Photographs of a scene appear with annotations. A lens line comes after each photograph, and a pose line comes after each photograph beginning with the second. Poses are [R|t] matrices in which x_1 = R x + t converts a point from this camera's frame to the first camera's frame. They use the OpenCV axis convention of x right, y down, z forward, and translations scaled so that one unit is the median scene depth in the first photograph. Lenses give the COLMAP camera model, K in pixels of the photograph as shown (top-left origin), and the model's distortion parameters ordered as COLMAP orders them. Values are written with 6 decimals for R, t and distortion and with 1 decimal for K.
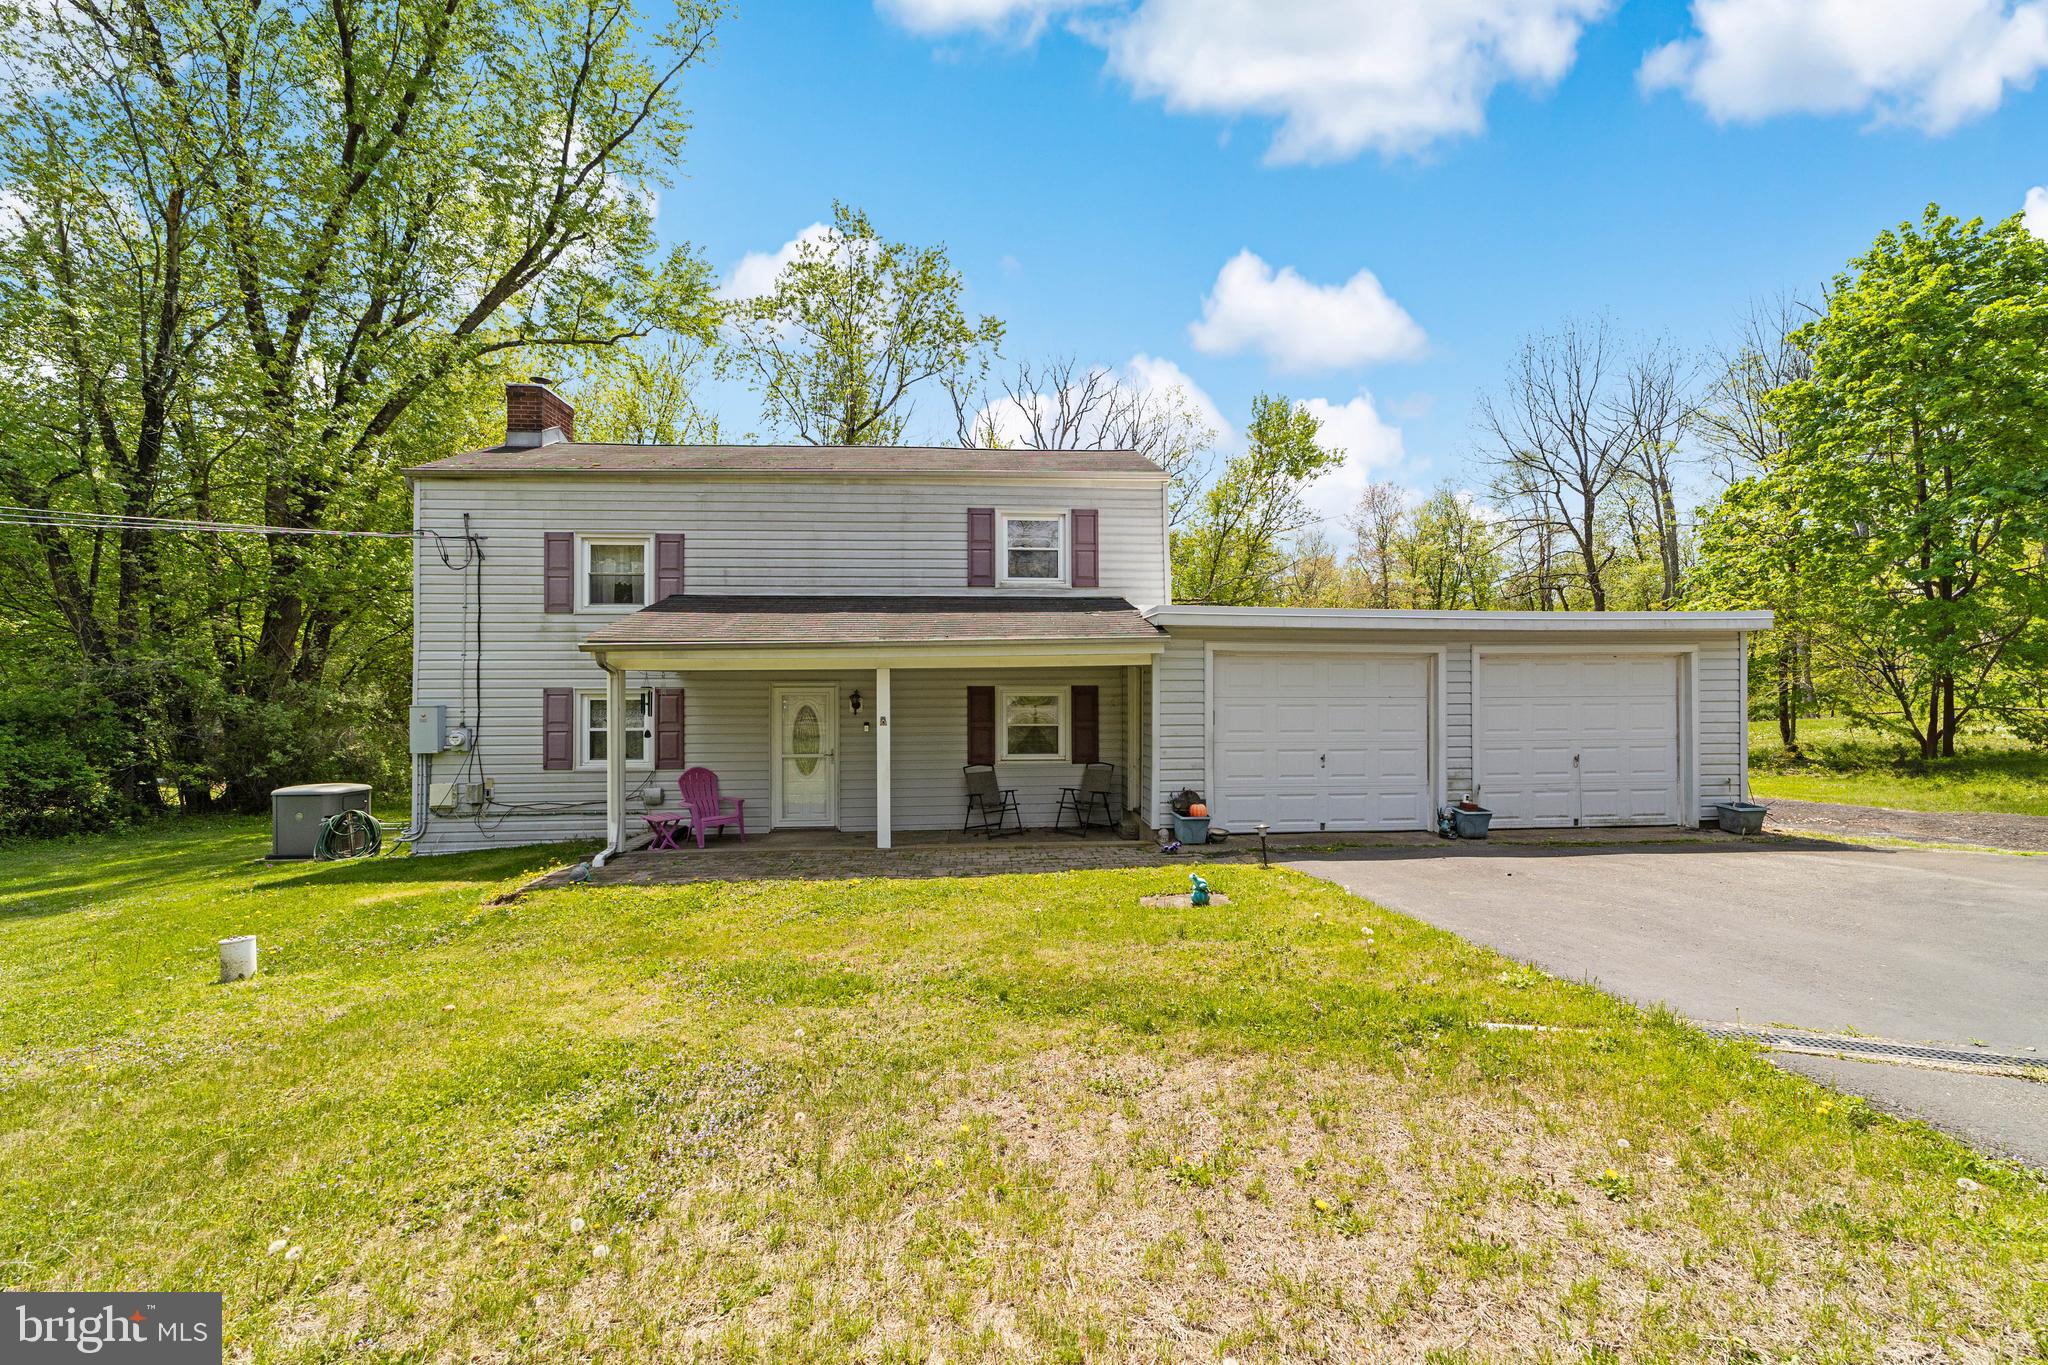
lens RADIAL K [[796.2, 0, 1025.9], [0, 796.2, 688.4], [0, 0, 1]] dist [-0.011276, -0.000088]
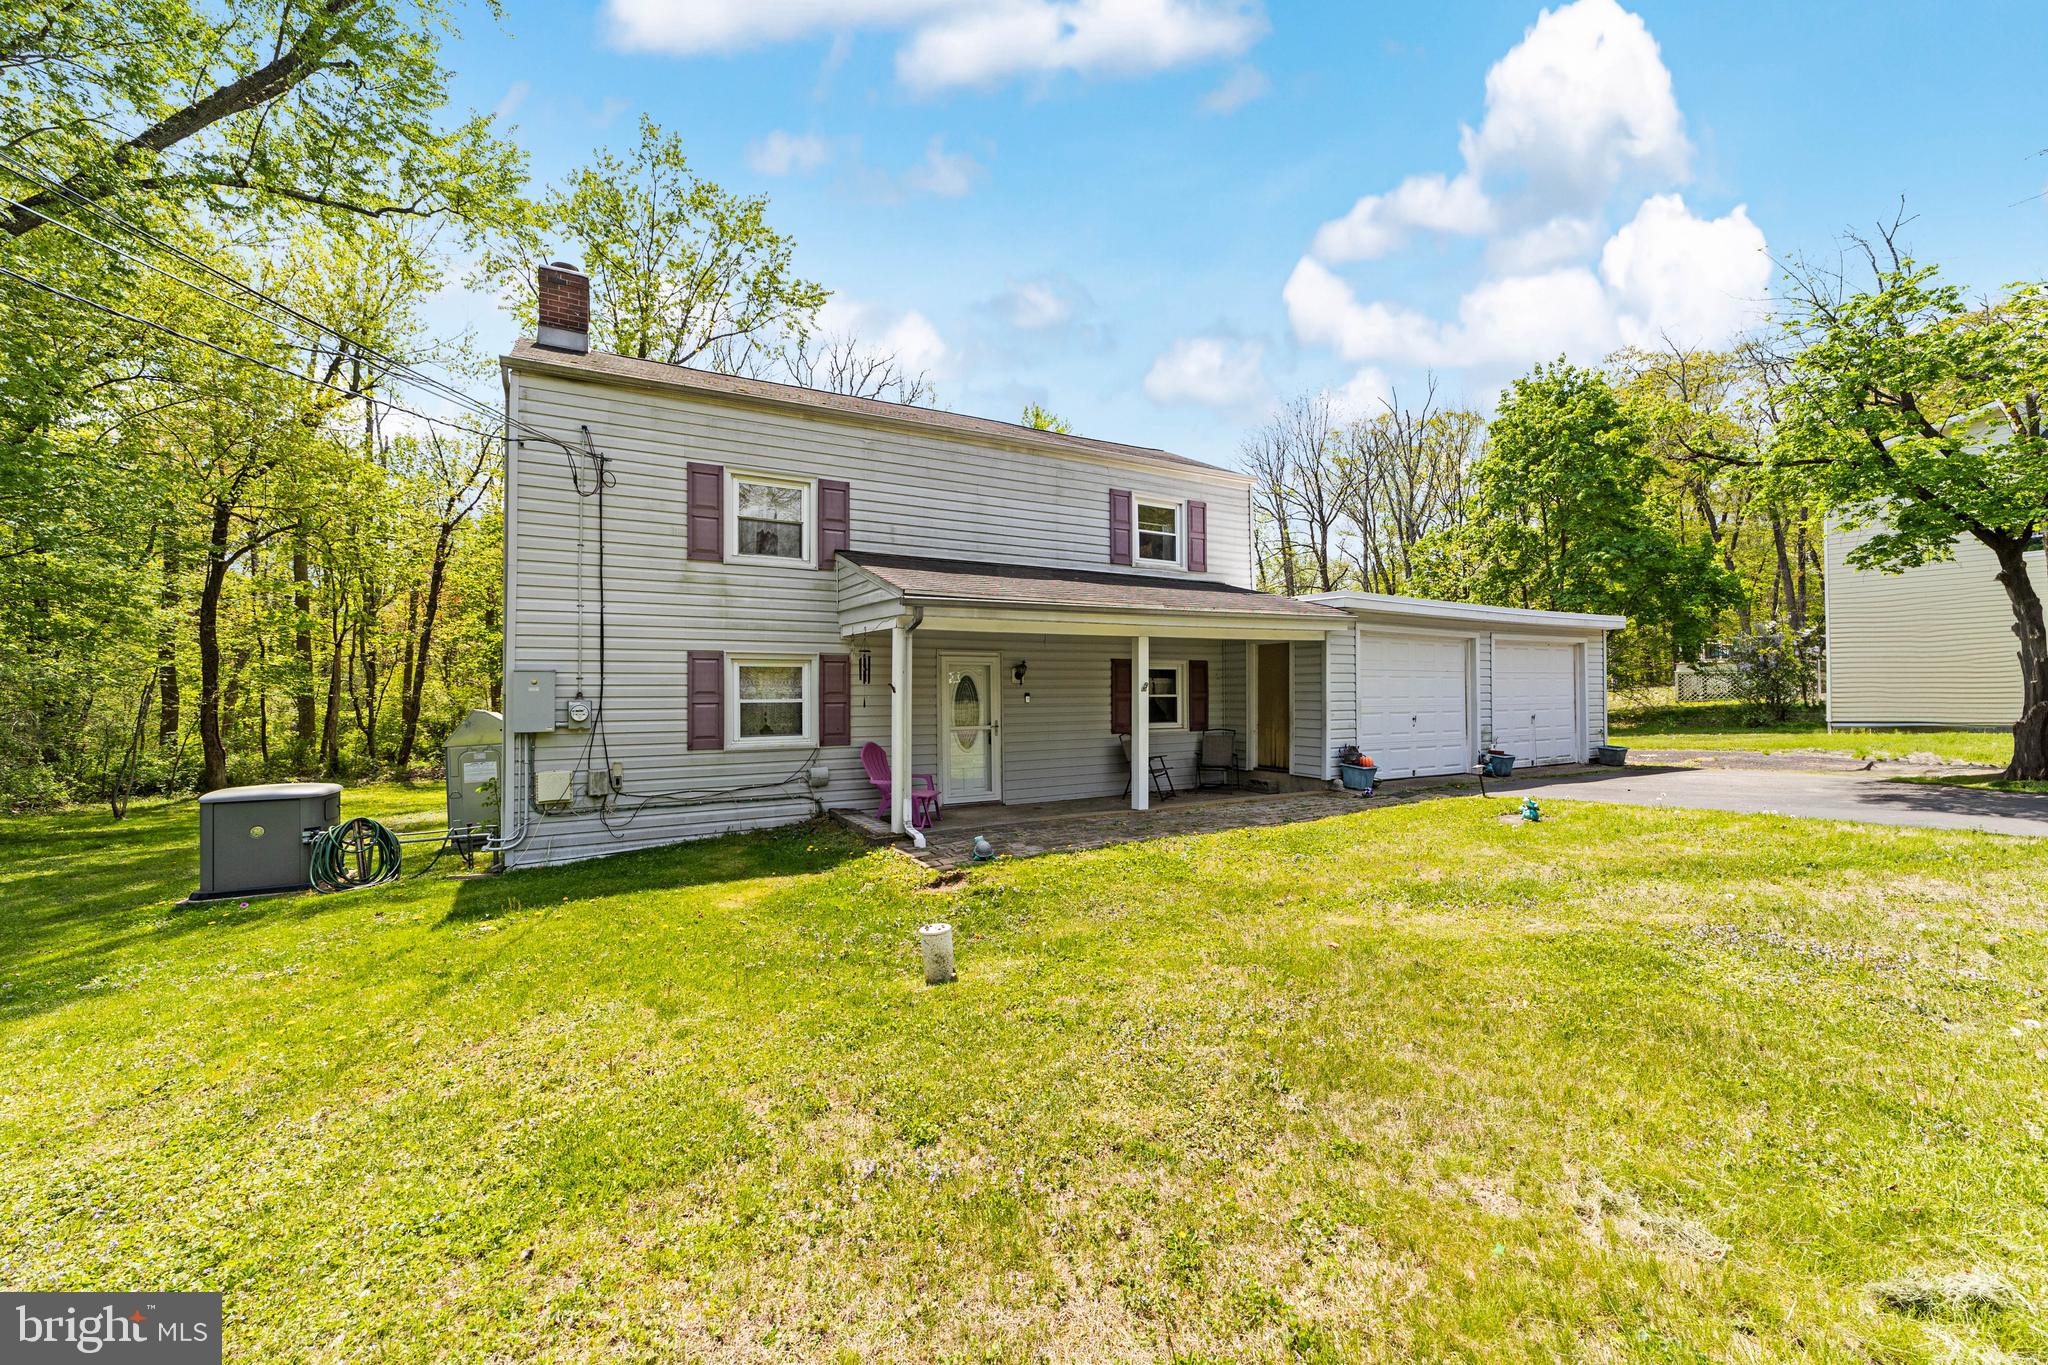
lens RADIAL K [[796.2, 0, 1020.2], [0, 796.2, 672.3], [0, 0, 1]] dist [-0.011276, -0.000088]
pose [[0.904562, 0.011603, 0.426184, -0.641950], [-0.006689, 0.999893, -0.013025, 0.030271], [-0.426289, 0.008931, 0.904543, 0.107390]]
